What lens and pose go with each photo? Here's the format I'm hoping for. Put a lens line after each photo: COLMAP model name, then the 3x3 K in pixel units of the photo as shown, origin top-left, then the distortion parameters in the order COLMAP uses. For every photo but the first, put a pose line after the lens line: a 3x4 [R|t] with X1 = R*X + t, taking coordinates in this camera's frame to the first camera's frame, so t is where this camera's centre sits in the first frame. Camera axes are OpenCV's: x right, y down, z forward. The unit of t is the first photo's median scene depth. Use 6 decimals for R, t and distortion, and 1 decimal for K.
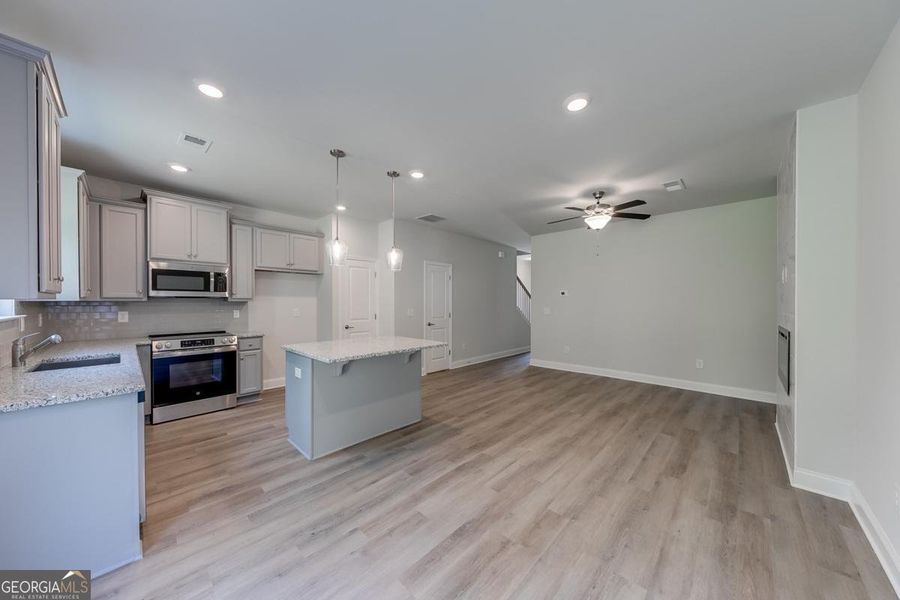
lens RADIAL K [[305.9, 0, 446.7], [0, 305.9, 305.5], [0, 0, 1]] dist [0.006413, -0.001758]
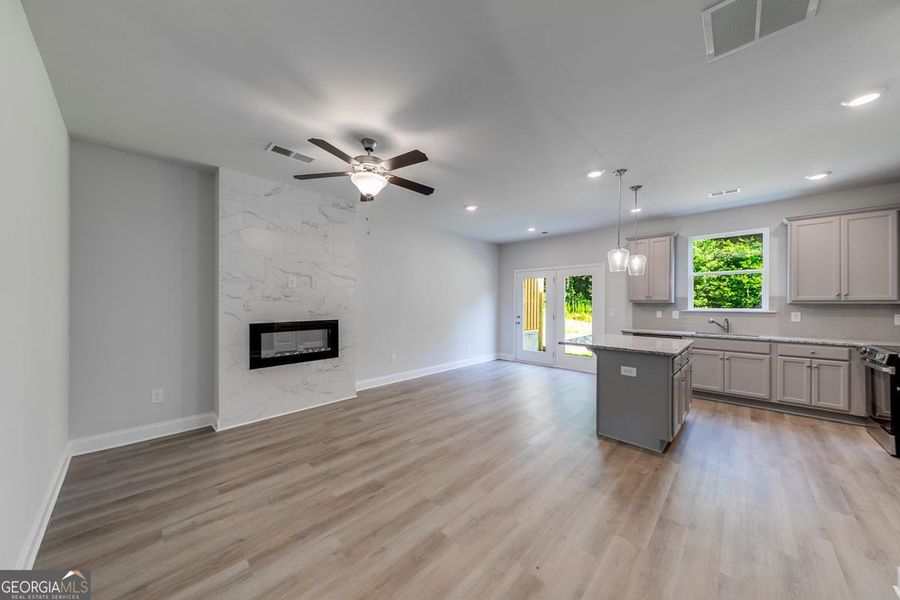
lens RADIAL K [[305.9, 0, 453.3], [0, 305.9, 303.2], [0, 0, 1]] dist [0.006413, -0.001758]
pose [[-0.999895, -0.001913, -0.014372, 0.357702], [-0.002137, 0.999876, 0.015580, -0.024322], [0.014340, 0.015609, -0.999775, 1.928108]]
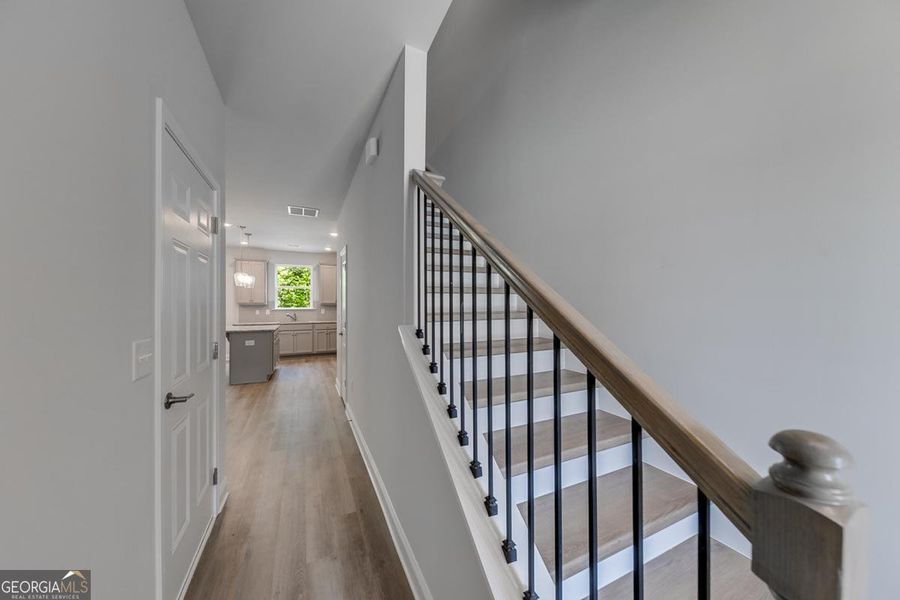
lens RADIAL K [[305.9, 0, 448.1], [0, 305.9, 304.4], [0, 0, 1]] dist [0.006413, -0.001758]
pose [[-0.354409, 0.001666, -0.935089, 0.959224], [-0.012160, 0.999906, 0.006391, -0.038336], [0.935011, 0.013636, -0.354356, 2.574347]]
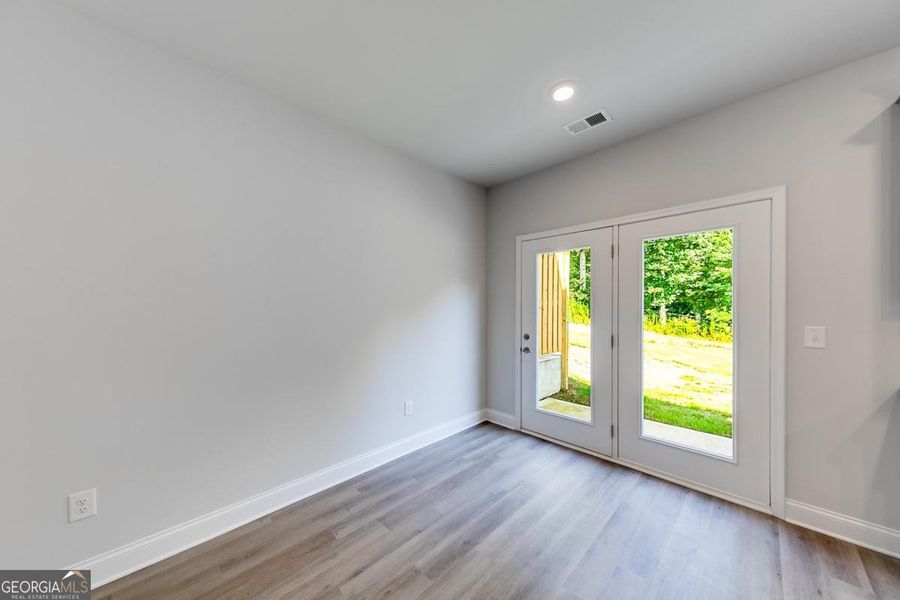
lens RADIAL K [[305.9, 0, 446.2], [0, 305.9, 306.5], [0, 0, 1]] dist [0.006413, -0.001758]
pose [[-0.999500, 0.001030, 0.031603, 0.109043], [0.001547, 0.999865, 0.016364, -0.011954], [-0.031582, 0.016405, -0.999367, 0.835329]]
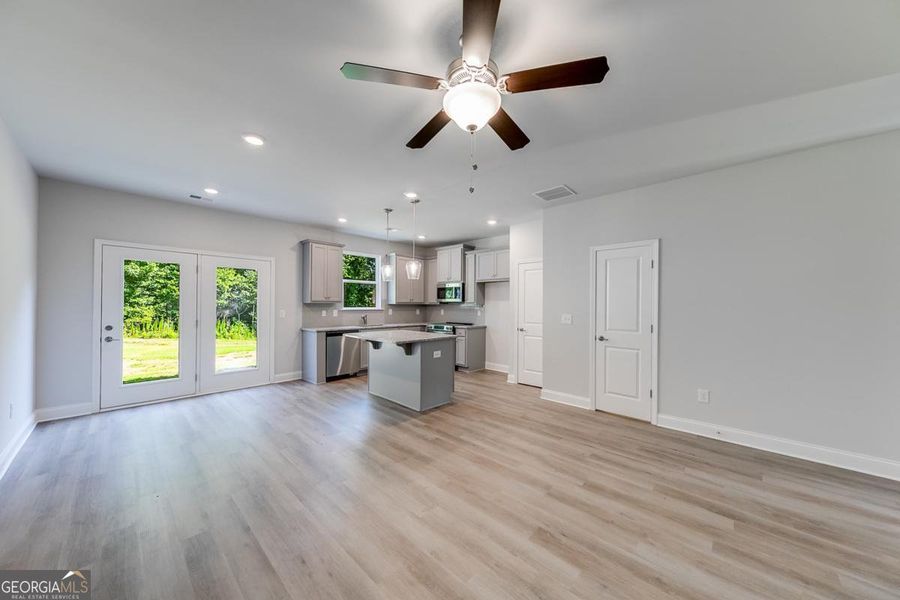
lens RADIAL K [[305.9, 0, 454.9], [0, 305.9, 302.9], [0, 0, 1]] dist [0.006413, -0.001758]
pose [[0.024522, -0.003900, -0.999692, 1.036807], [-0.020923, 0.999771, -0.004414, -0.014000], [0.999480, 0.021025, 0.024435, 1.104761]]
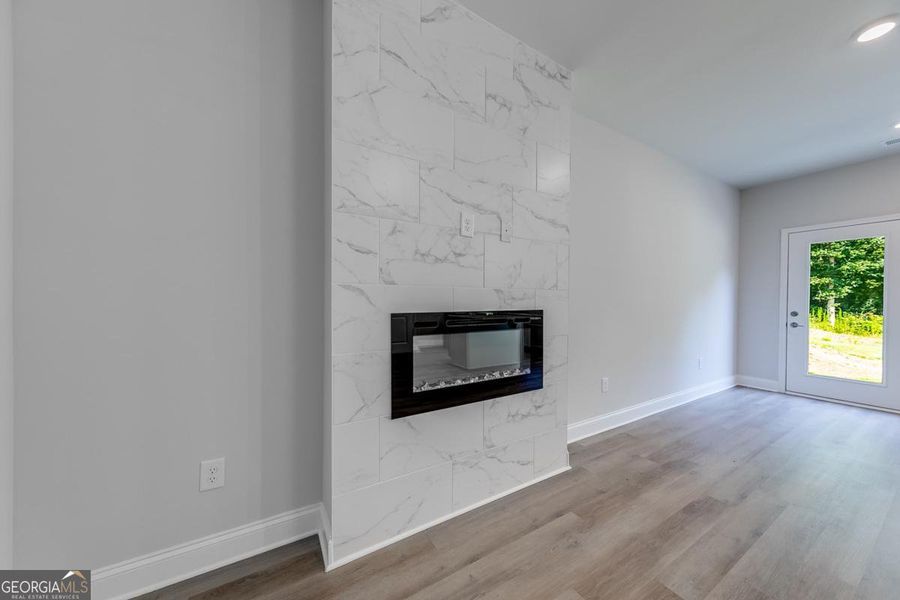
lens RADIAL K [[305.9, 0, 447.5], [0, 305.9, 303.6], [0, 0, 1]] dist [0.006413, -0.001758]
pose [[-0.962088, -0.008174, 0.272616, 0.811119], [-0.001531, 0.999697, 0.024571, 0.034635], [-0.272734, 0.023222, -0.961809, 1.317444]]
